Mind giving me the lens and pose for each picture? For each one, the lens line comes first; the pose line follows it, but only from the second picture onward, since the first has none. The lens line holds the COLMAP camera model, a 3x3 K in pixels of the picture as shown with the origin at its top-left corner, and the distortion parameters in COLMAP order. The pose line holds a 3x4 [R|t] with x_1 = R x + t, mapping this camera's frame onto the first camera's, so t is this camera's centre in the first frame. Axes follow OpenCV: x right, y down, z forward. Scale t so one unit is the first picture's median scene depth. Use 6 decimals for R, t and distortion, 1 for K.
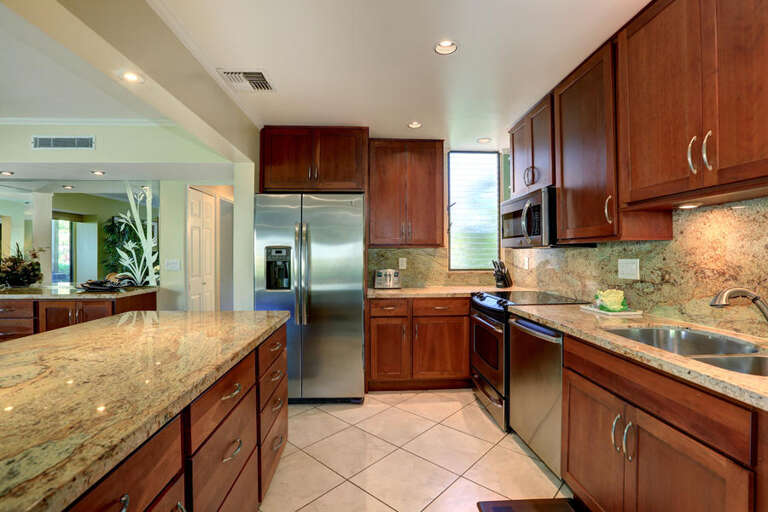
lens RADIAL K [[351.0, 0, 388.5], [0, 351.0, 255.3], [0, 0, 1]] dist [-0.038089, 0.004367]
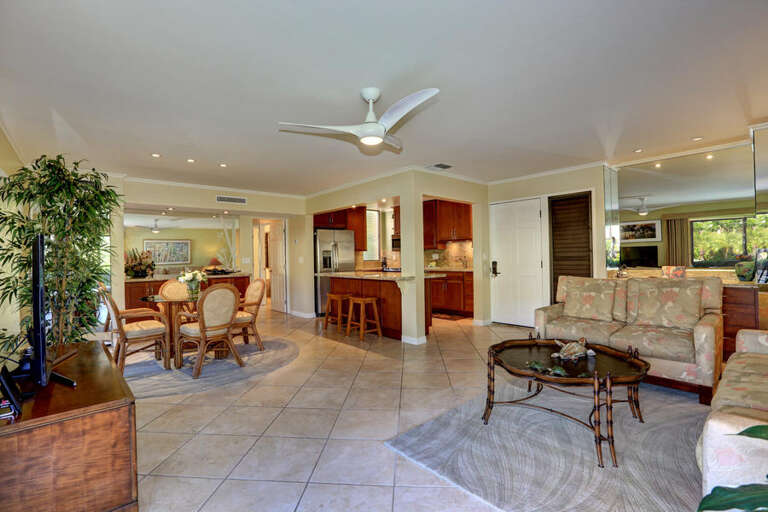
lens RADIAL K [[351.0, 0, 380.9], [0, 351.0, 256.7], [0, 0, 1]] dist [-0.038089, 0.004367]
pose [[0.800644, -0.007172, 0.599097, -1.519360], [0.011614, 0.999926, -0.003550, 0.033172], [-0.599027, 0.009801, 0.800669, -1.261179]]
